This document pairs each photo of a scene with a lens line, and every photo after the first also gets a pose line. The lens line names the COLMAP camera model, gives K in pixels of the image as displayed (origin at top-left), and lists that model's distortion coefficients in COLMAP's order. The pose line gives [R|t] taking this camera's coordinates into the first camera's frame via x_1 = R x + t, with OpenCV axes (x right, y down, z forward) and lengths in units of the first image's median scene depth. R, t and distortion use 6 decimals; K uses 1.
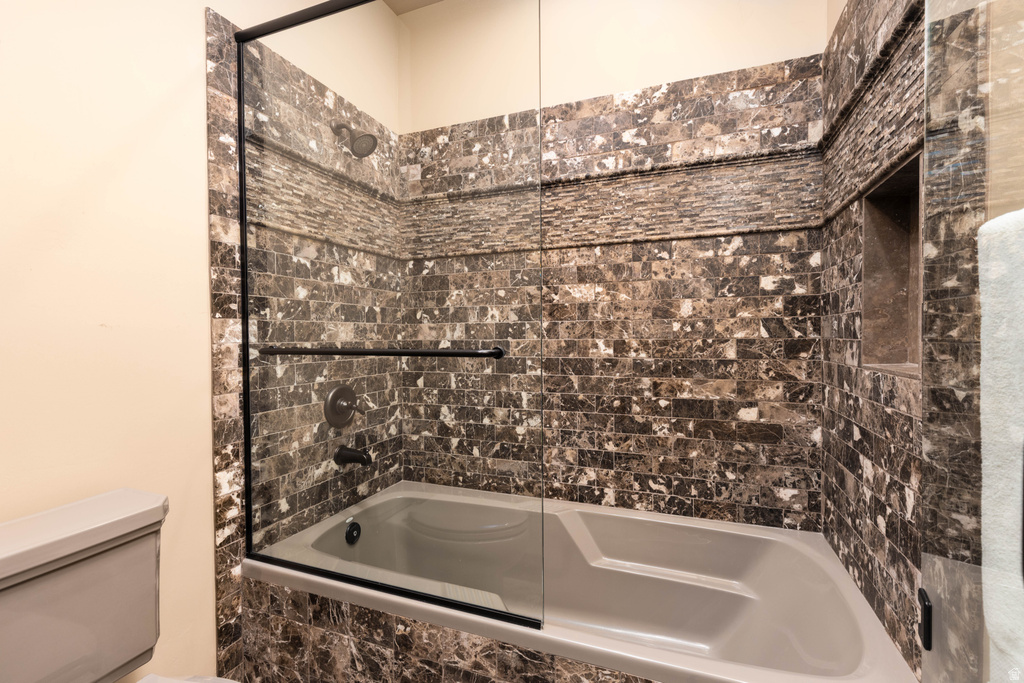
lens RADIAL K [[461.5, 0, 512.8], [0, 461.5, 339.2], [0, 0, 1]] dist [0.002227, 0.000008]
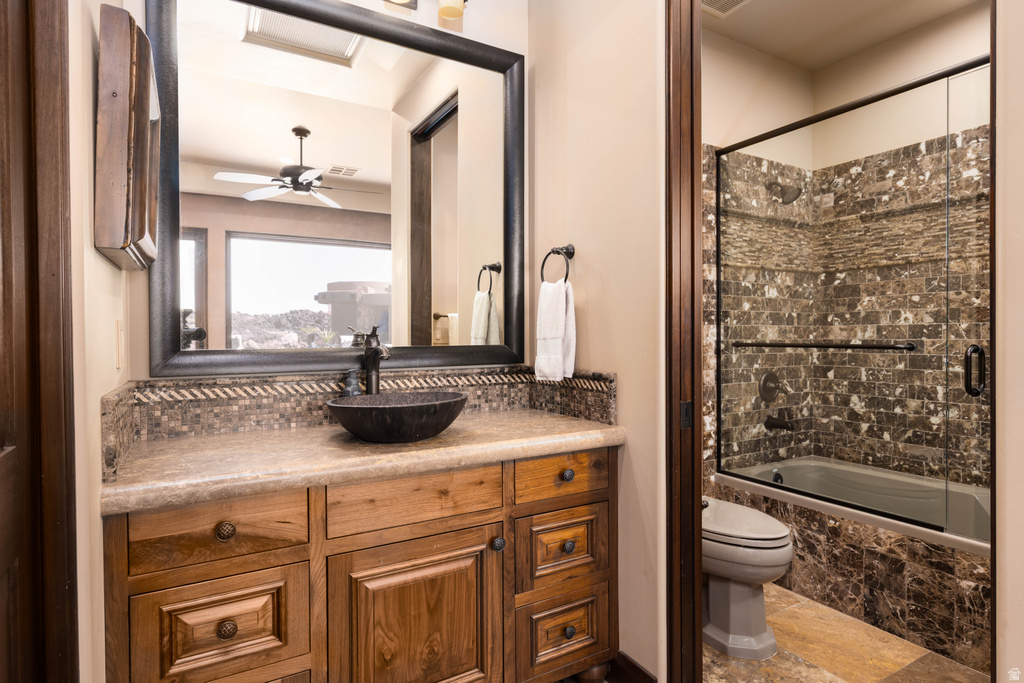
lens RADIAL K [[549.4, 0, 510.8], [0, 549.4, 342.7], [0, 0, 1]] dist [0.002135, -0.002455]
pose [[0.787859, 0.010266, -0.615771, 0.025768], [-0.007483, 0.999947, 0.007096, 0.007686], [0.615811, -0.000983, 0.787894, -0.714867]]
